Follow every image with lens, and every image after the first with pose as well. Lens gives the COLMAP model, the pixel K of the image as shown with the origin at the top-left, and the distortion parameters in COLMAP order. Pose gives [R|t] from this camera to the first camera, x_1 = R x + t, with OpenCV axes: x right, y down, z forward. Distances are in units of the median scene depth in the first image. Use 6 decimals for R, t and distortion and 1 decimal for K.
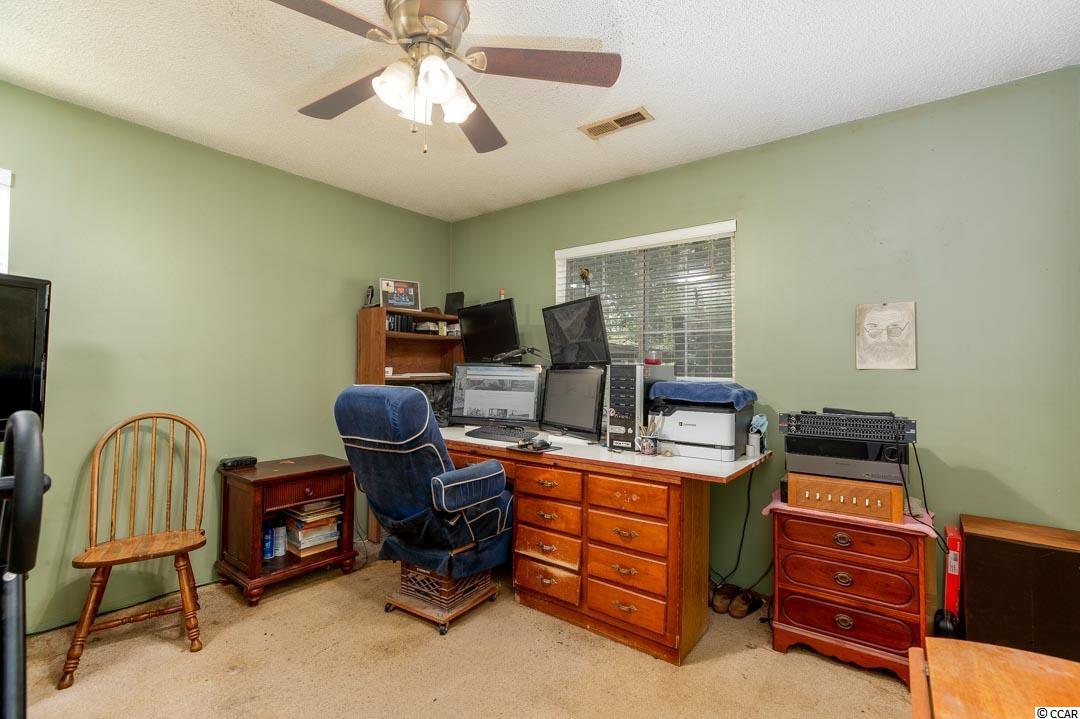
lens RADIAL K [[491.9, 0, 539.5], [0, 491.9, 357.5], [0, 0, 1]] dist [-0.004719, 0.007328]
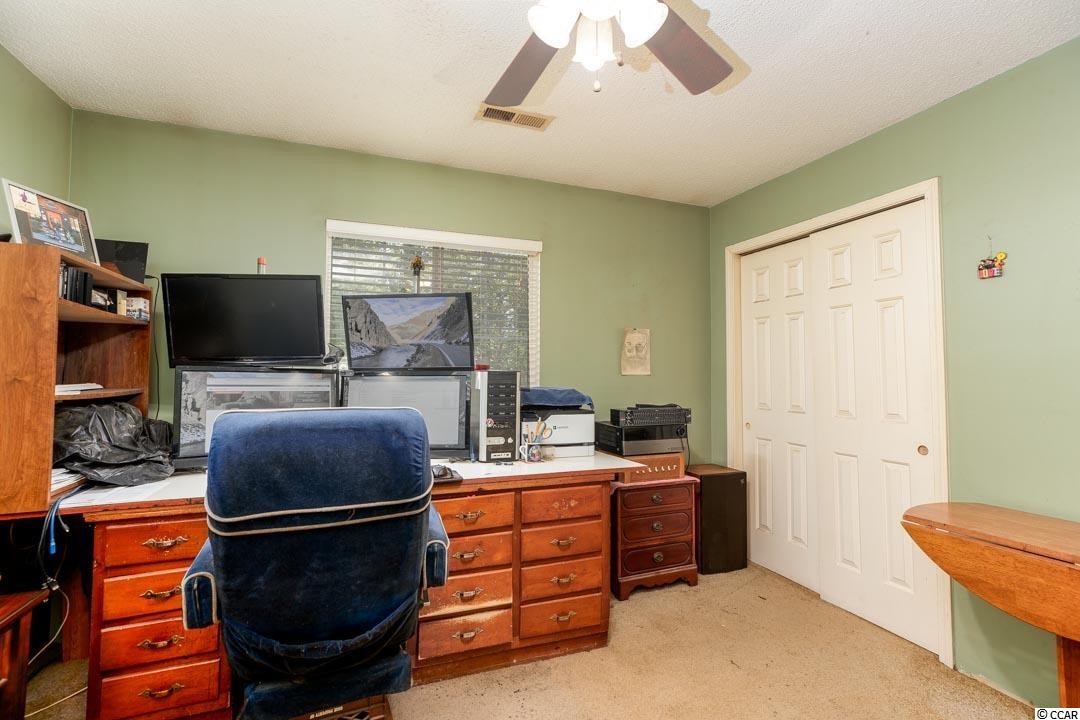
lens RADIAL K [[491.9, 0, 540.8], [0, 491.9, 356.2], [0, 0, 1]] dist [-0.004719, 0.007328]
pose [[0.528587, 0.026798, 0.848456, -0.629479], [-0.021535, 0.999603, -0.018156, 0.001454], [-0.848606, -0.008674, 0.528955, 0.463696]]
